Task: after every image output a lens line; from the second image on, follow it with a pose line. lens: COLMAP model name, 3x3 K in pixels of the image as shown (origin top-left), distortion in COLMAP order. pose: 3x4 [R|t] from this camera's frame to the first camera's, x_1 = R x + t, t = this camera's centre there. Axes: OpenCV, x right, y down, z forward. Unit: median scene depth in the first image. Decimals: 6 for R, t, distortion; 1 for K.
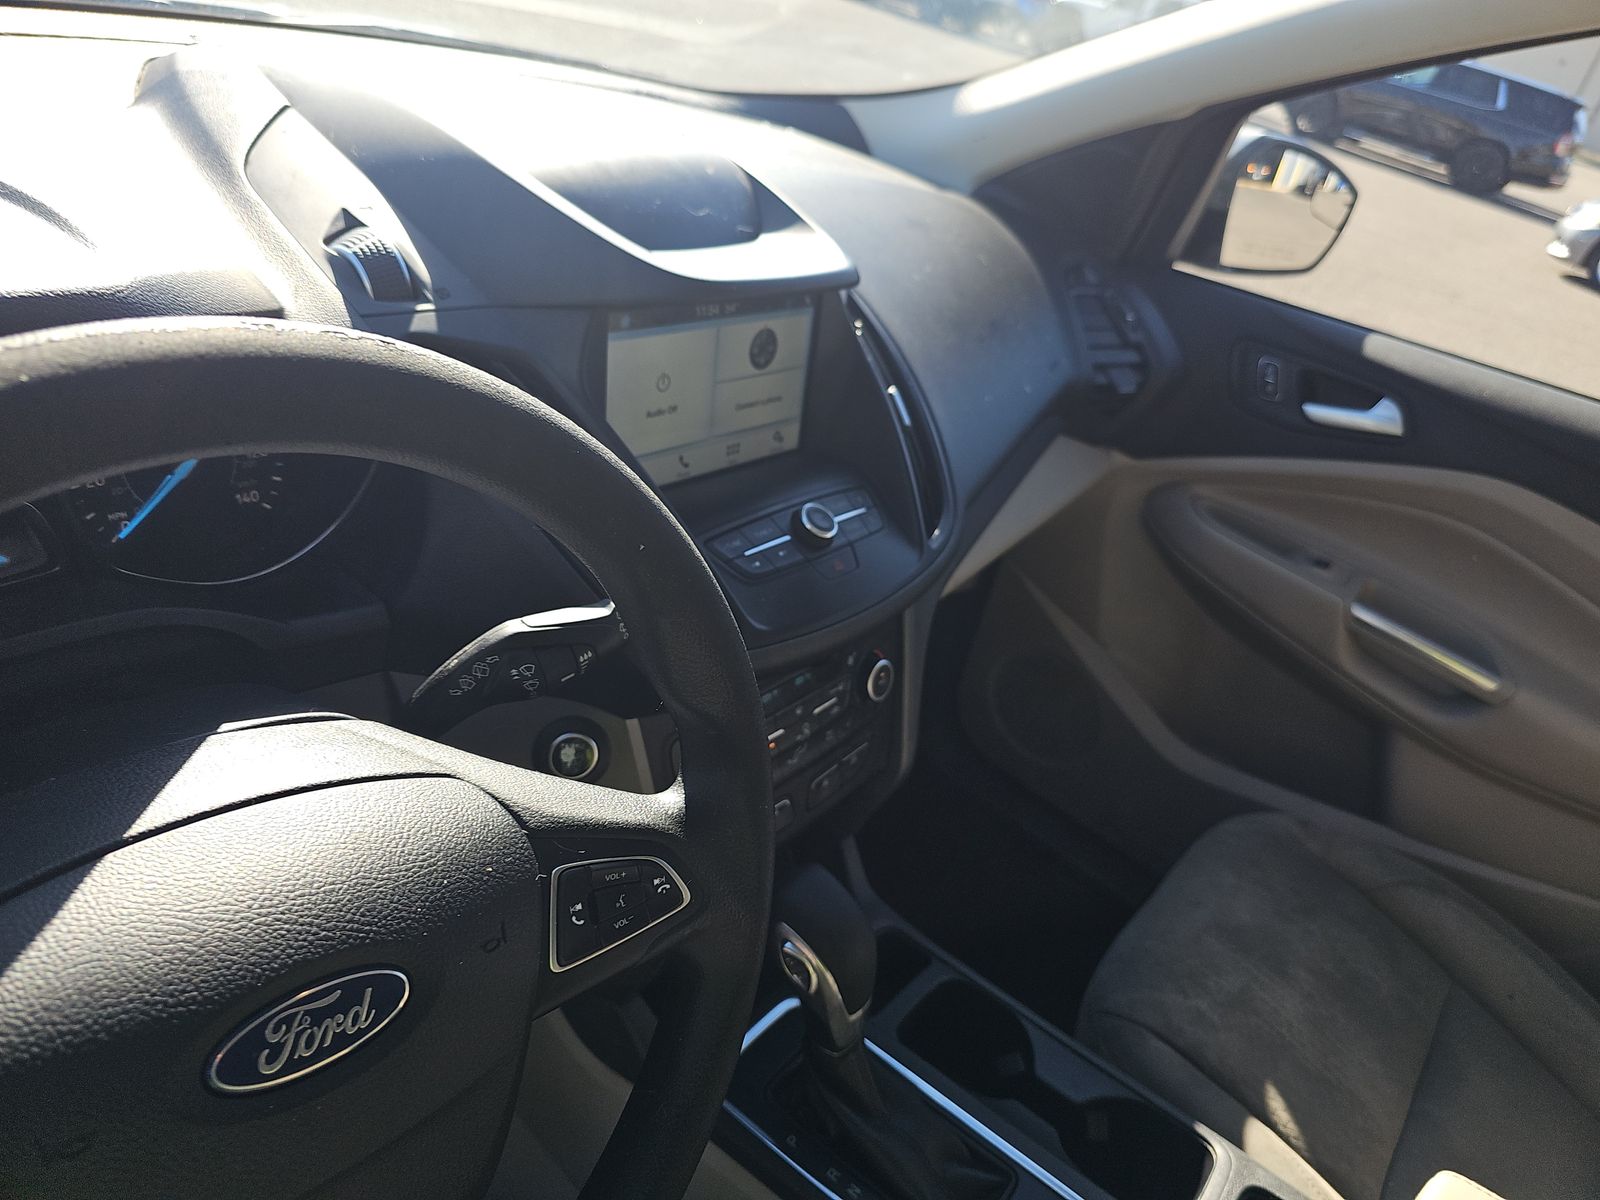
lens RADIAL K [[1044.7, 0, 804.8], [0, 1044.7, 601.1], [0, 0, 1]] dist [0.014847, -0.023775]
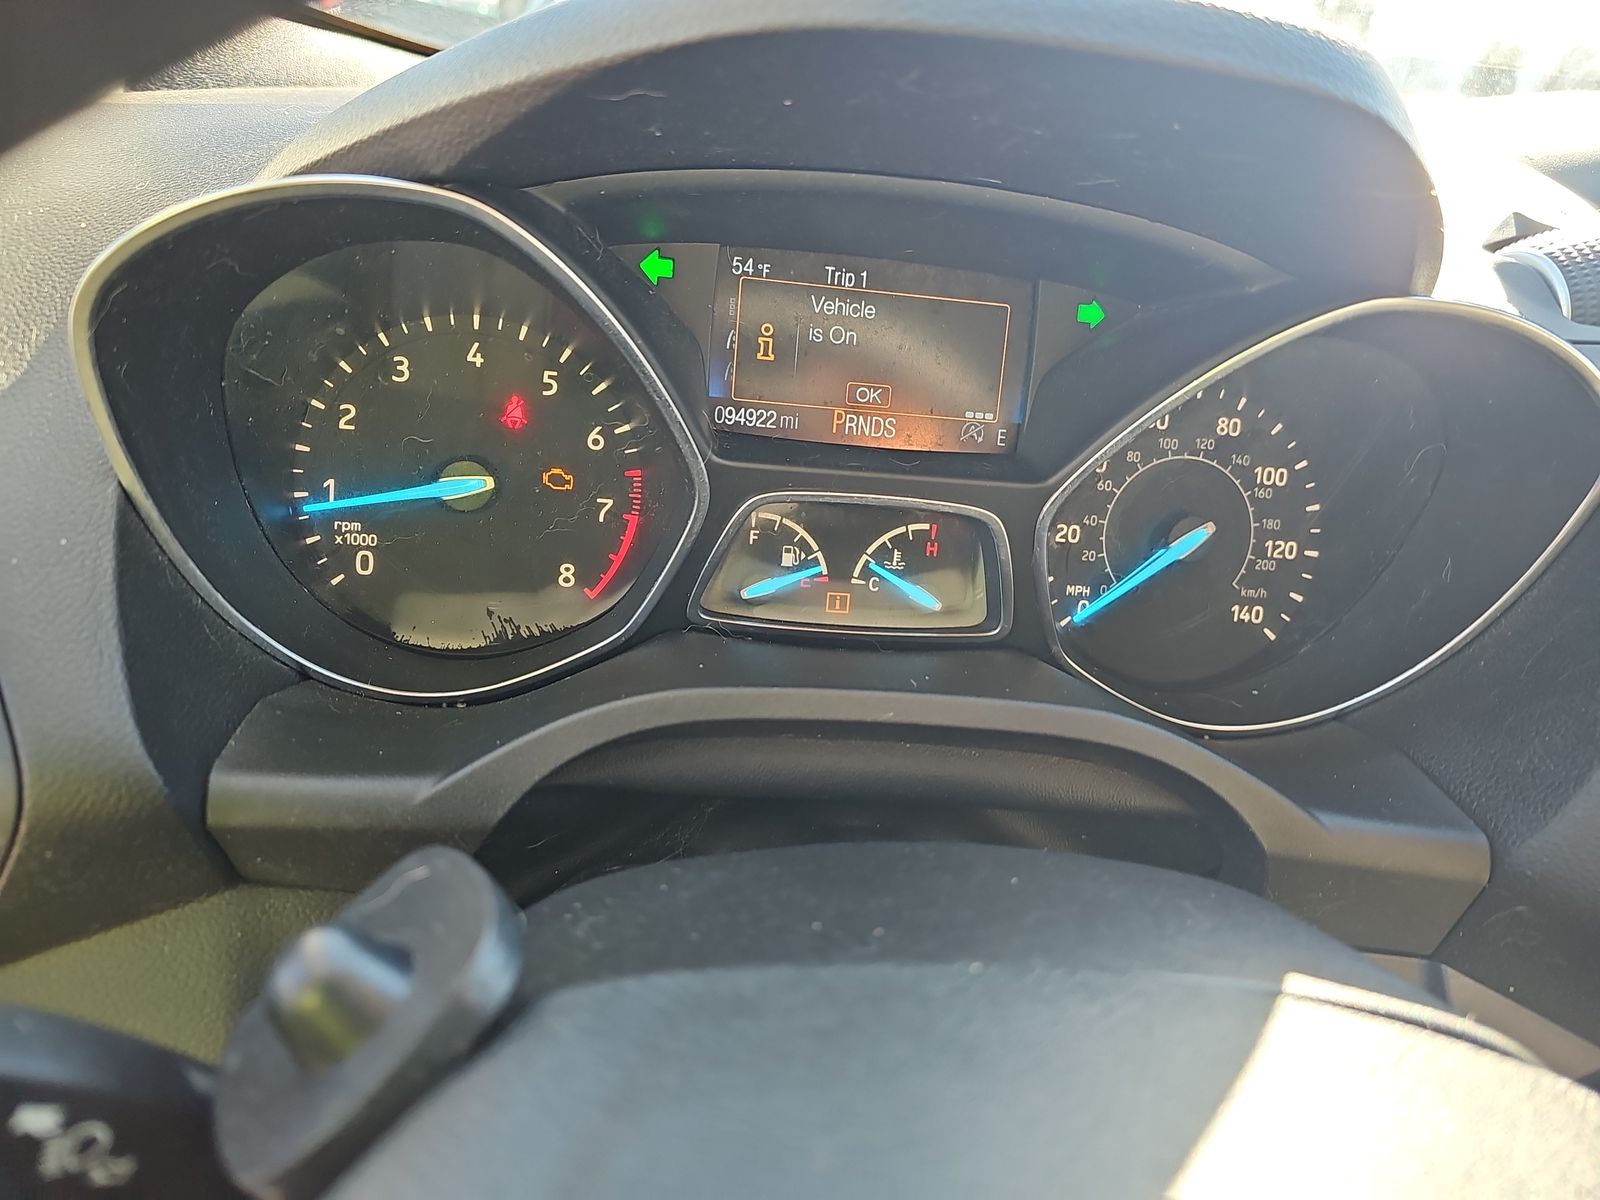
lens RADIAL K [[1044.7, 0, 807.9], [0, 1044.7, 584.6], [0, 0, 1]] dist [0.014847, -0.023775]
pose [[0.735312, 0.153515, -0.660113, -0.257450], [-0.323873, 0.935188, -0.143281, 0.053903], [0.595334, 0.319149, 0.737374, 0.297839]]
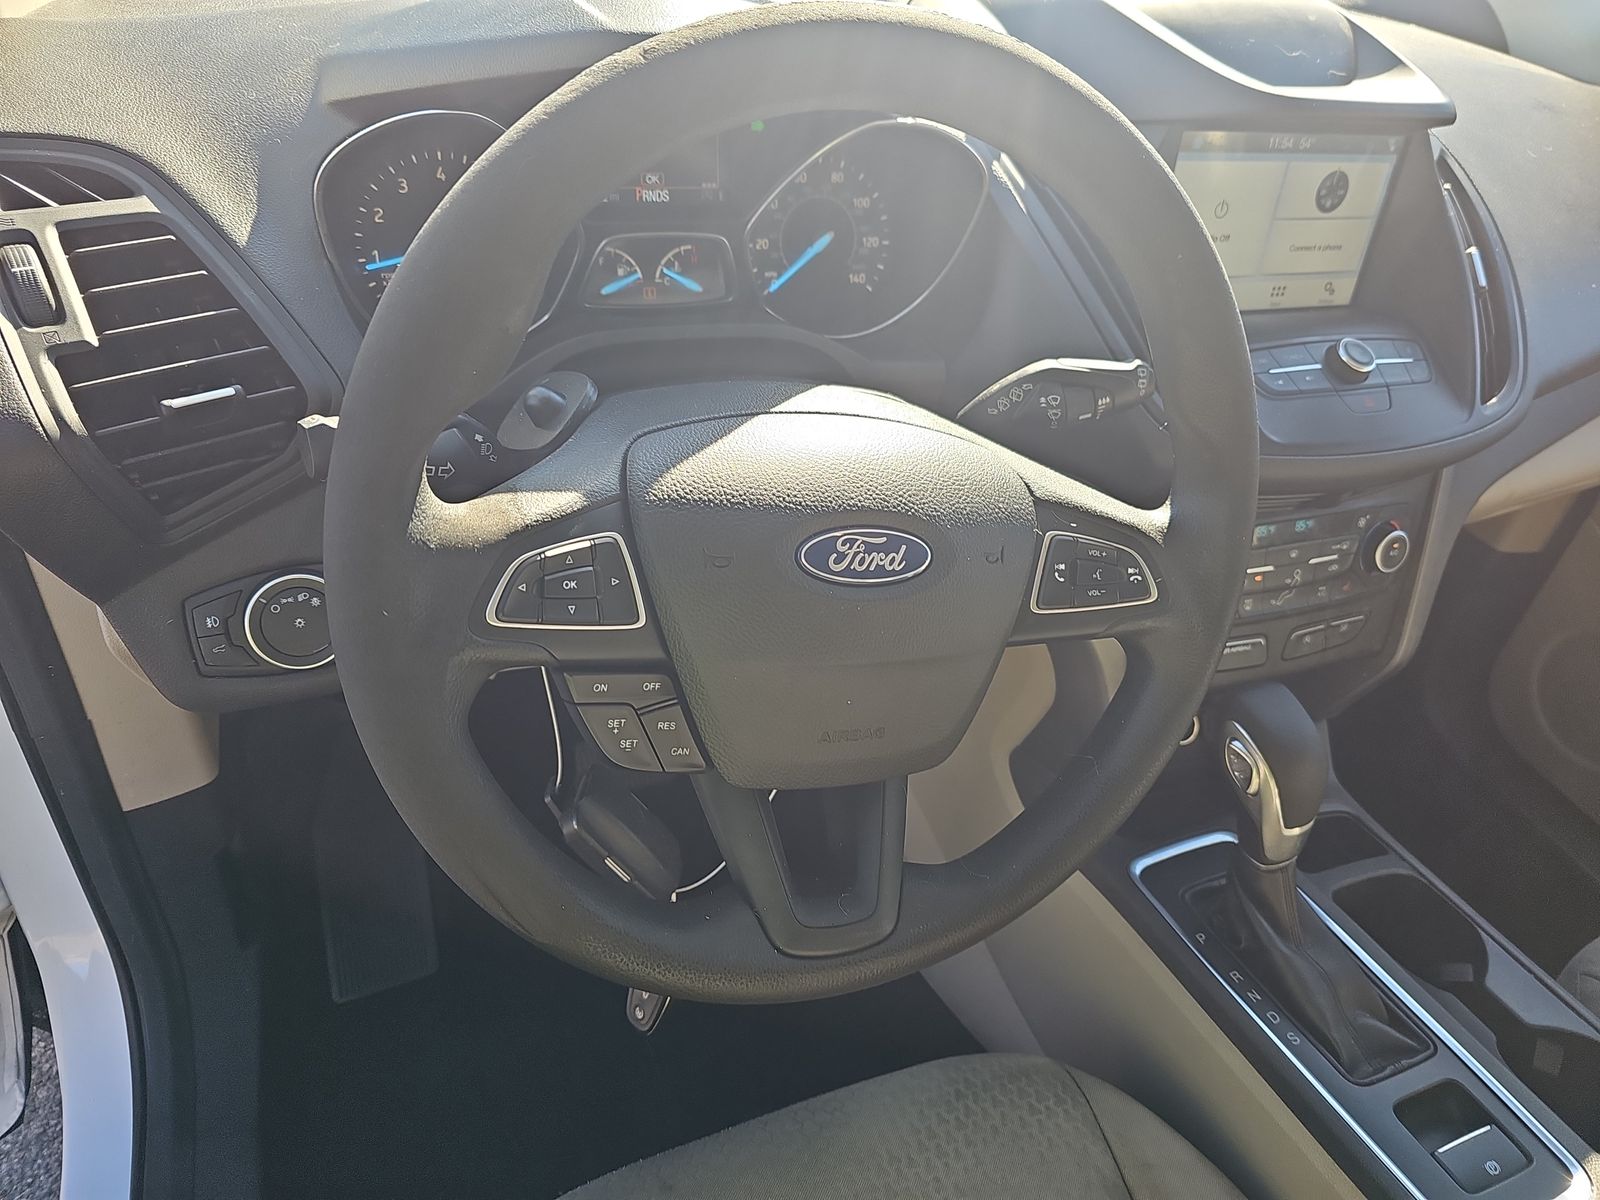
lens RADIAL K [[1044.7, 0, 798.8], [0, 1044.7, 606.9], [0, 0, 1]] dist [0.014847, -0.023775]
pose [[0.874469, 0.192488, -0.445256, 0.037725], [-0.183812, 0.980936, 0.063066, 0.186921], [0.448907, 0.026695, 0.893180, -0.125273]]
